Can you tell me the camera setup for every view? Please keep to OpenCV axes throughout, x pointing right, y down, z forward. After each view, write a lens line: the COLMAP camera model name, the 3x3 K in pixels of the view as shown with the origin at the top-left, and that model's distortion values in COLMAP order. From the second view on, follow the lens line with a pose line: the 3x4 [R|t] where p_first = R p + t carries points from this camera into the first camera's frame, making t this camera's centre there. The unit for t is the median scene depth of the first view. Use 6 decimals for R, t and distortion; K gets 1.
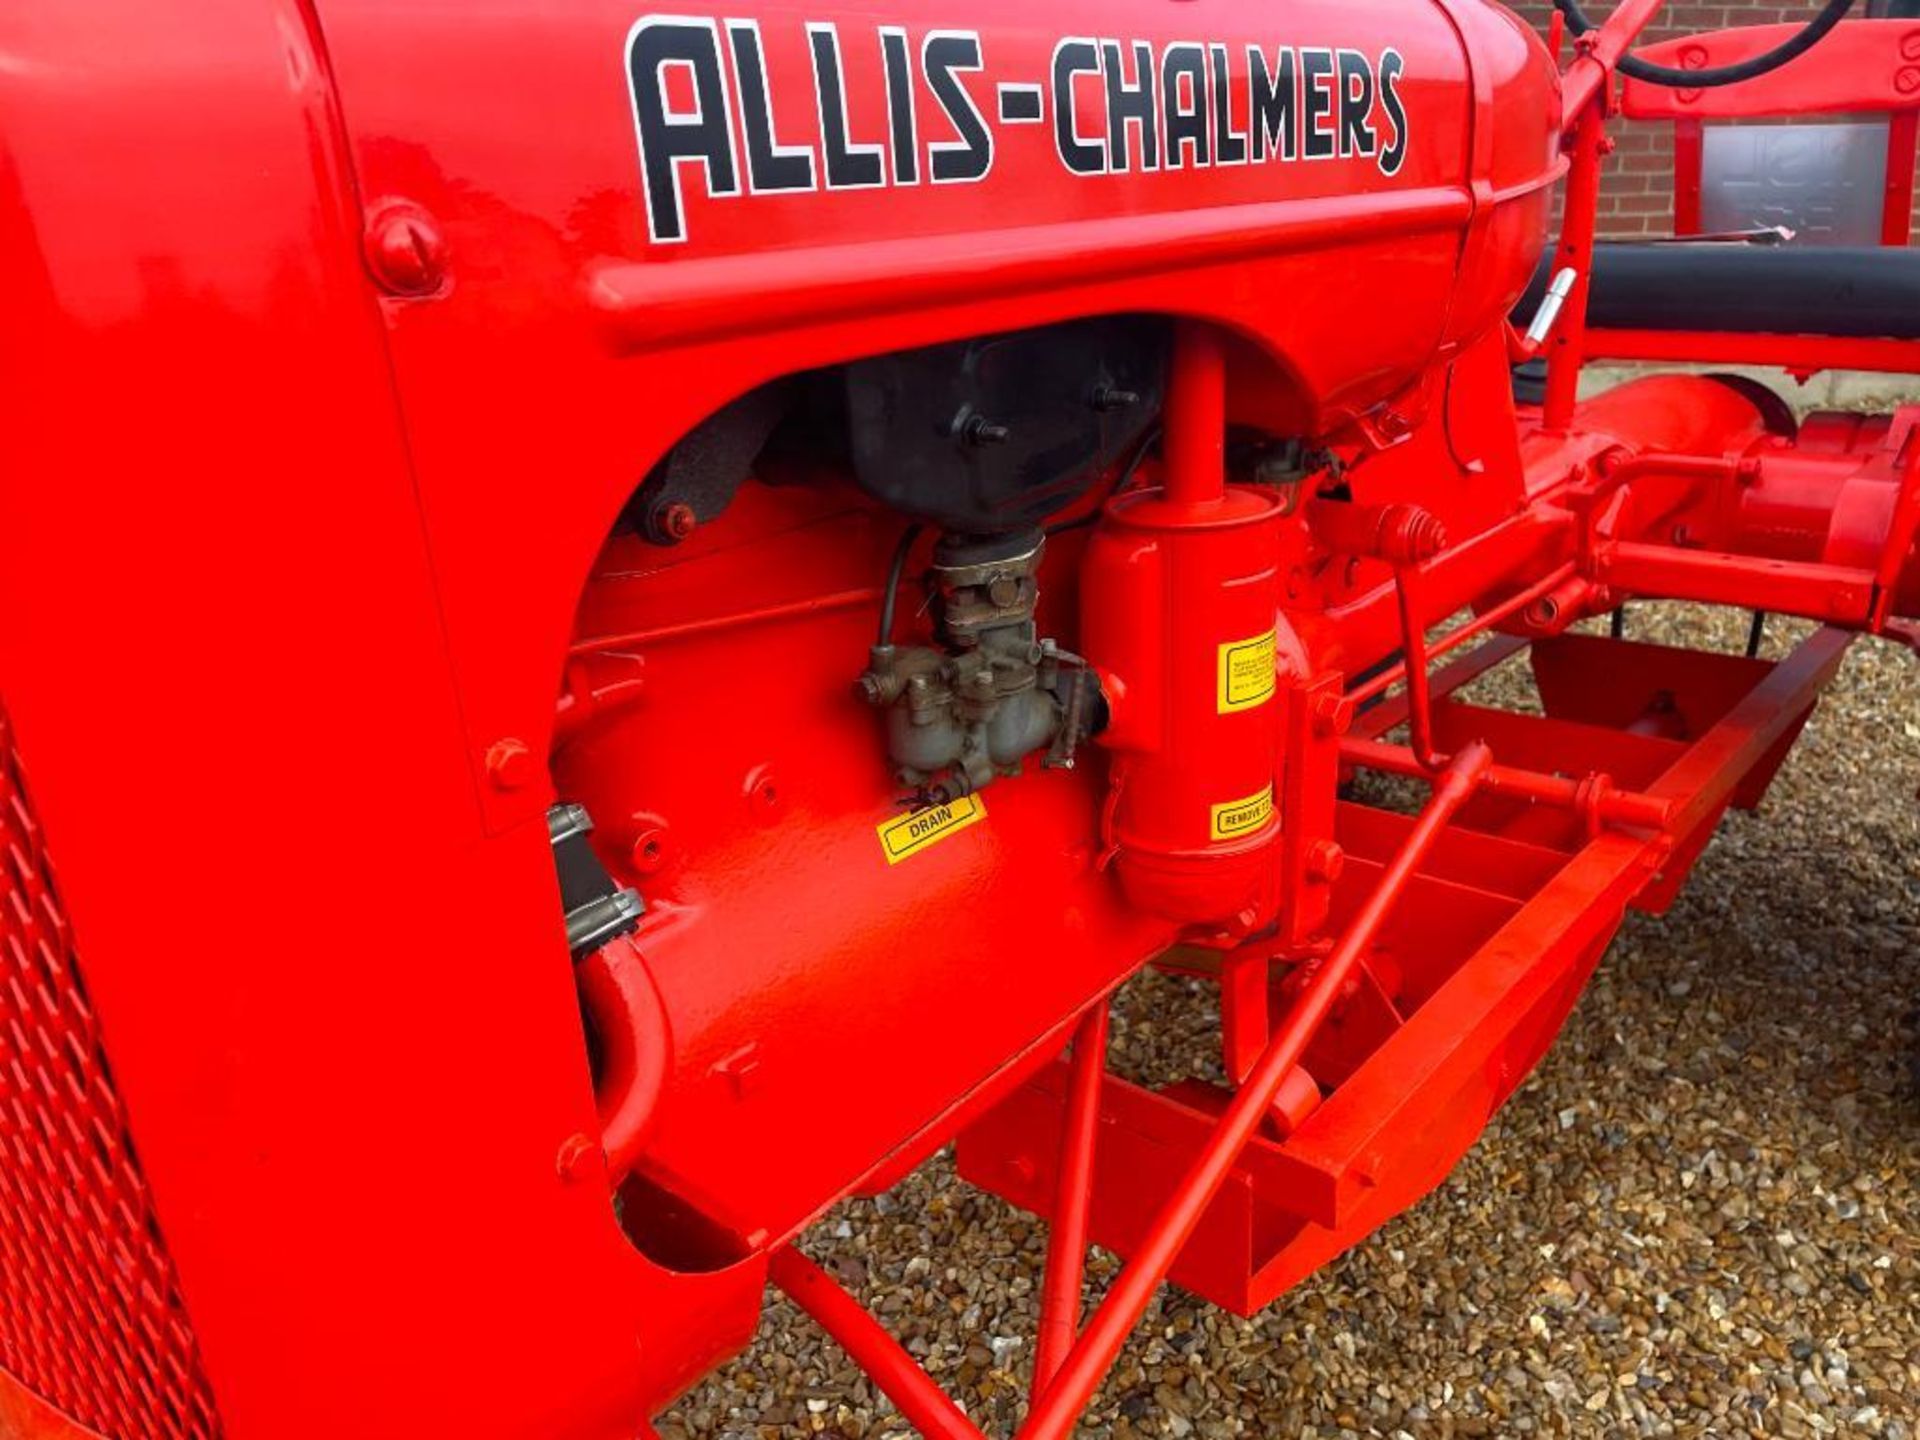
lens RADIAL K [[1453.9, 0, 961.5], [0, 1453.9, 732.8], [0, 0, 1]] dist [0.096748, -0.122358]
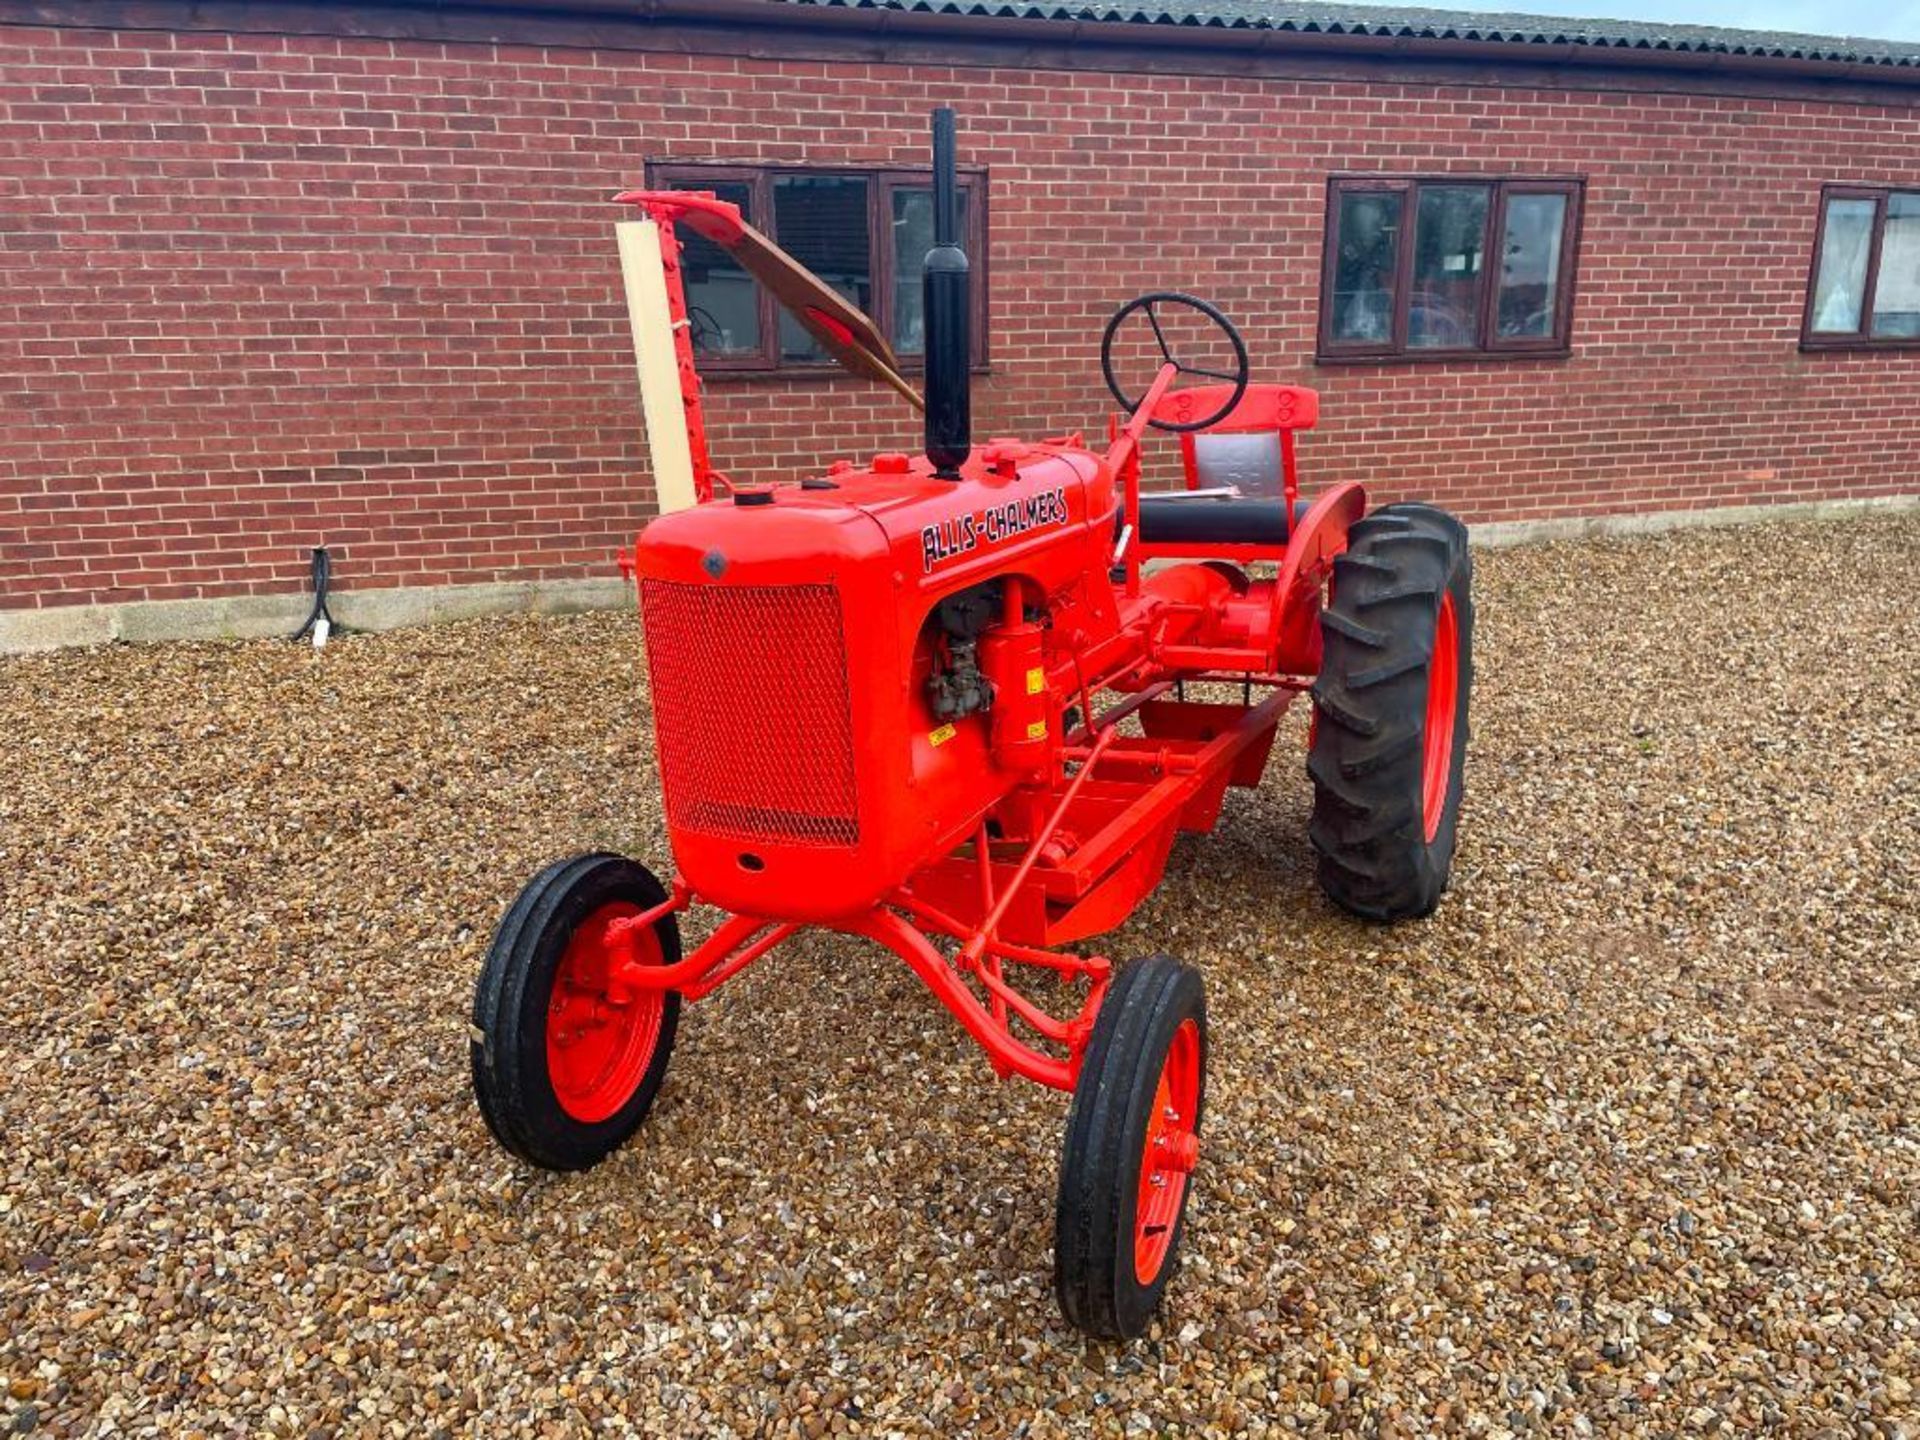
lens RADIAL K [[1455.0, 0, 963.2], [0, 1455.0, 724.8], [0, 0, 1]] dist [0.097657, -0.125506]
pose [[0.971073, -0.064624, 0.229872, -0.358635], [0.090839, 0.990278, -0.105342, 0.194424], [-0.220830, 0.123176, 0.967503, -1.039509]]
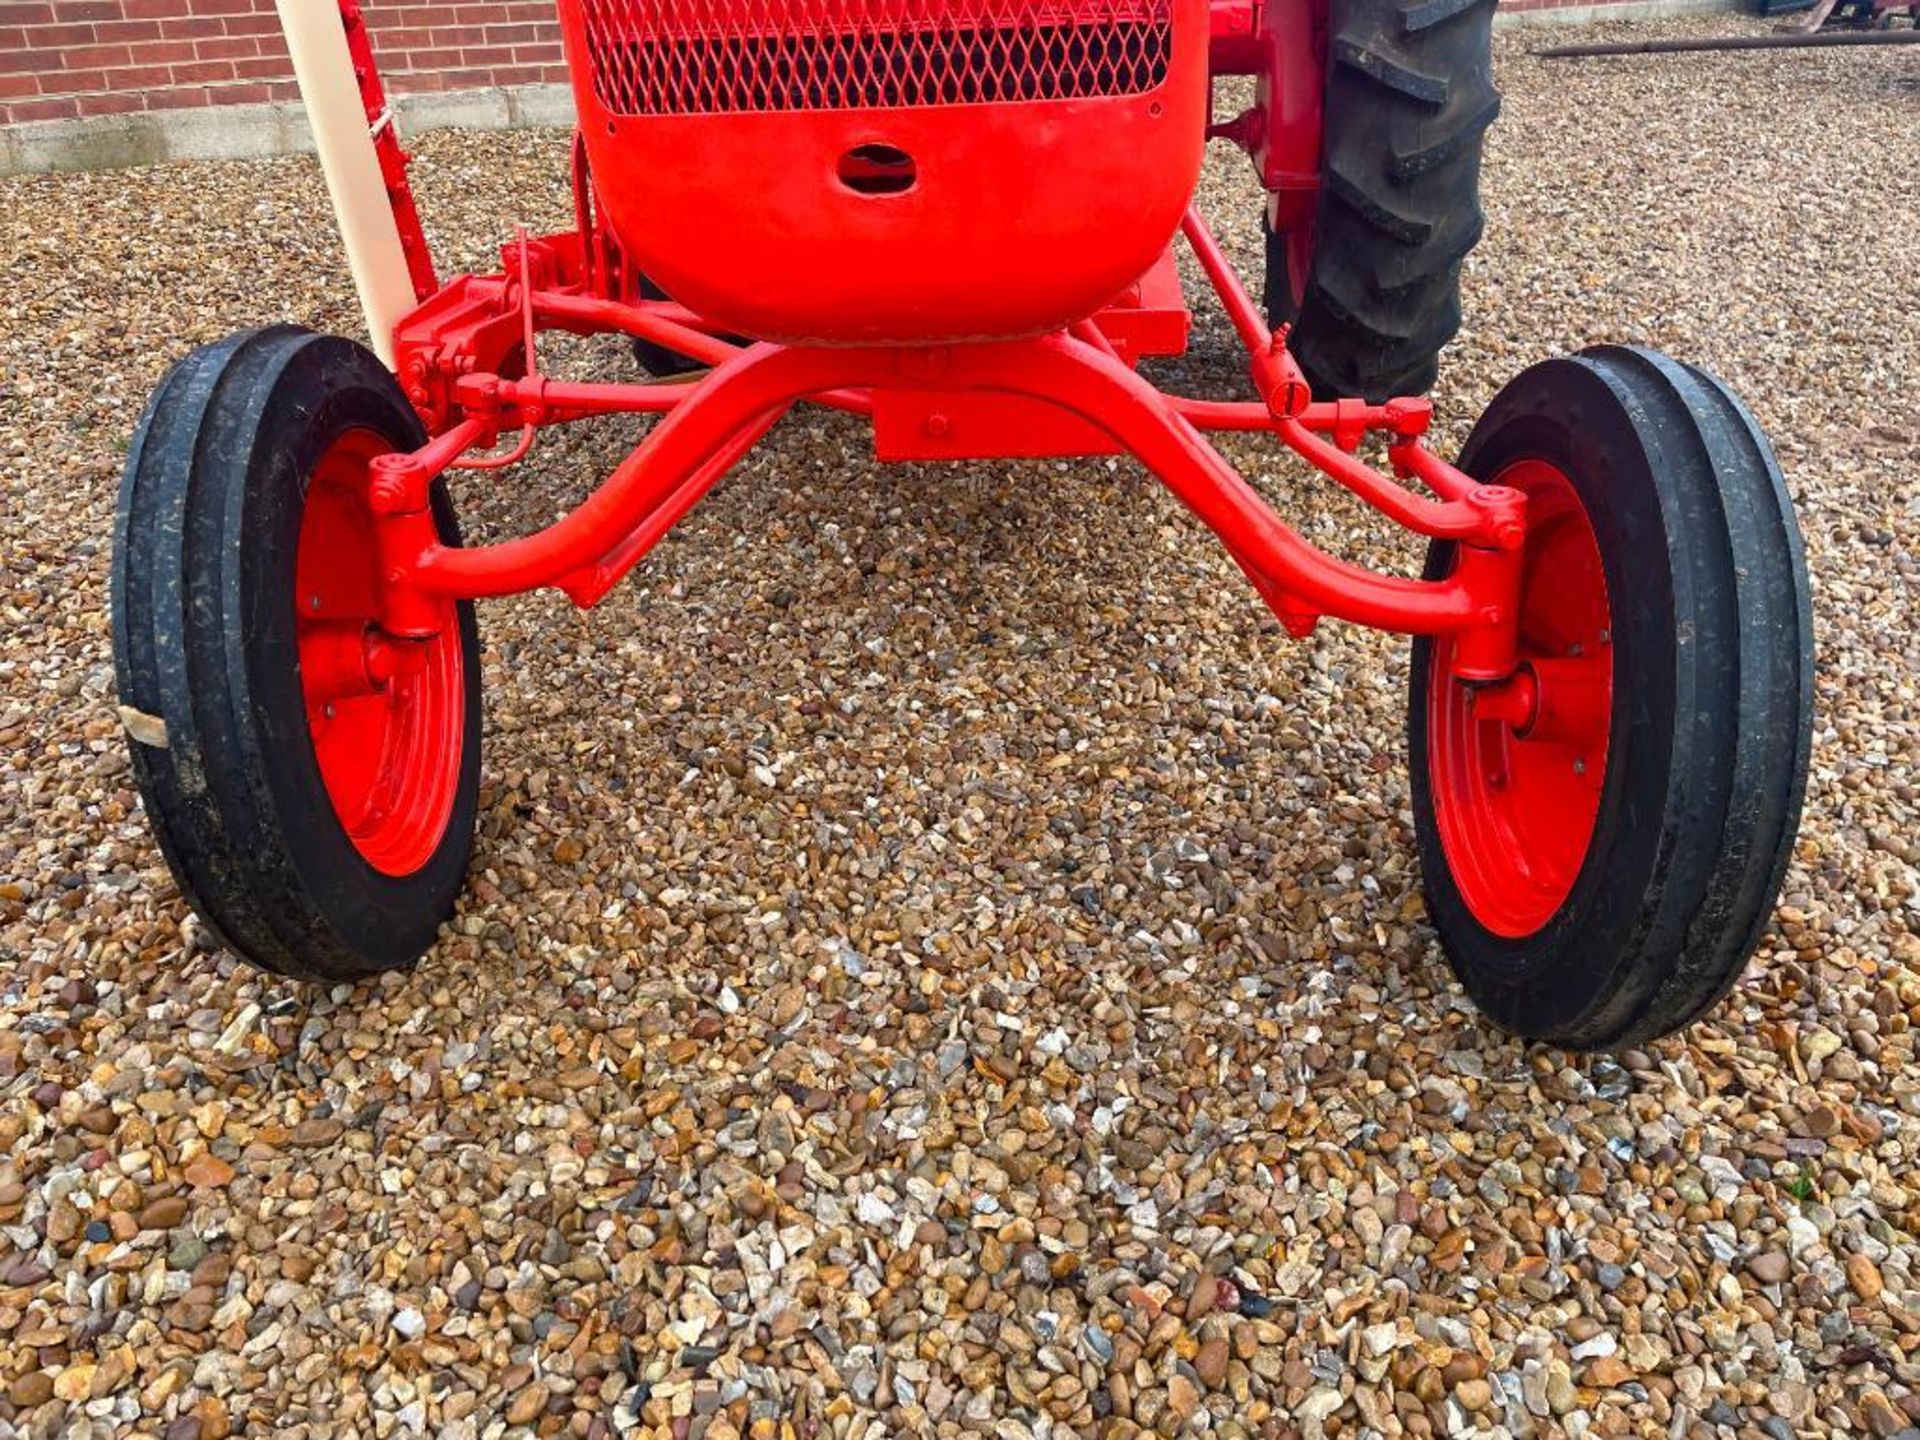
lens RADIAL K [[1453.9, 0, 961.5], [0, 1453.9, 732.8], [0, 0, 1]] dist [0.096748, -0.122358]
pose [[0.821110, -0.272046, 0.501766, -0.554222], [0.213330, 0.961668, 0.172293, 0.274110], [-0.529404, -0.034430, 0.847671, -0.132511]]
